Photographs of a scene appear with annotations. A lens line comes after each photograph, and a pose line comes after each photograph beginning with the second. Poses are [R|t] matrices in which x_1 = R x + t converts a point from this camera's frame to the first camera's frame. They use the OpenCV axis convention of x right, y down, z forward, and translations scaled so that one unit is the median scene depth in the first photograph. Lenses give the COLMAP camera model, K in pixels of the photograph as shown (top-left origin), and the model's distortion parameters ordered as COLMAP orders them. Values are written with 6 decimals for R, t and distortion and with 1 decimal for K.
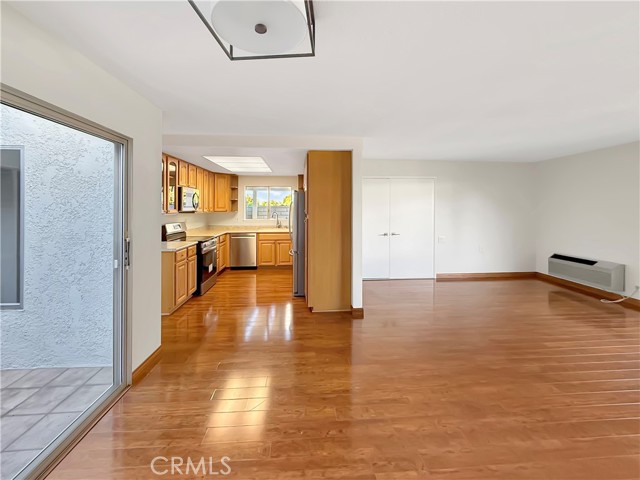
lens RADIAL K [[275.2, 0, 302.5], [0, 275.2, 199.3], [0, 0, 1]] dist [-0.000836, 0.000014]
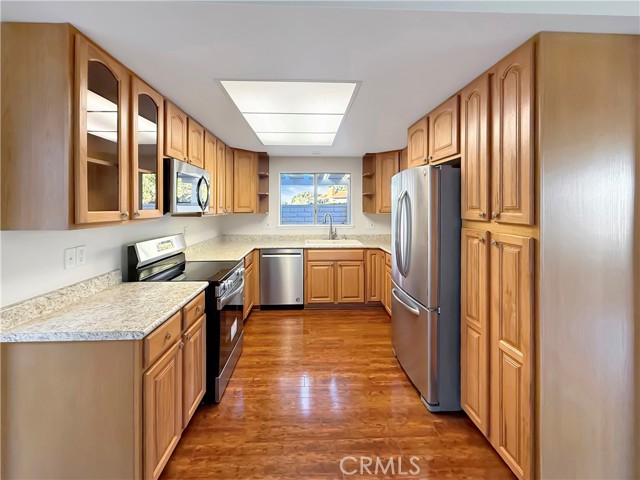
lens RADIAL K [[275.2, 0, 301.5], [0, 275.2, 201.6], [0, 0, 1]] dist [-0.000836, 0.000014]
pose [[0.999712, -0.000855, -0.023976, -0.157534], [0.001034, 0.999972, 0.007466, 0.014872], [0.023969, -0.007489, 0.999685, 0.402890]]
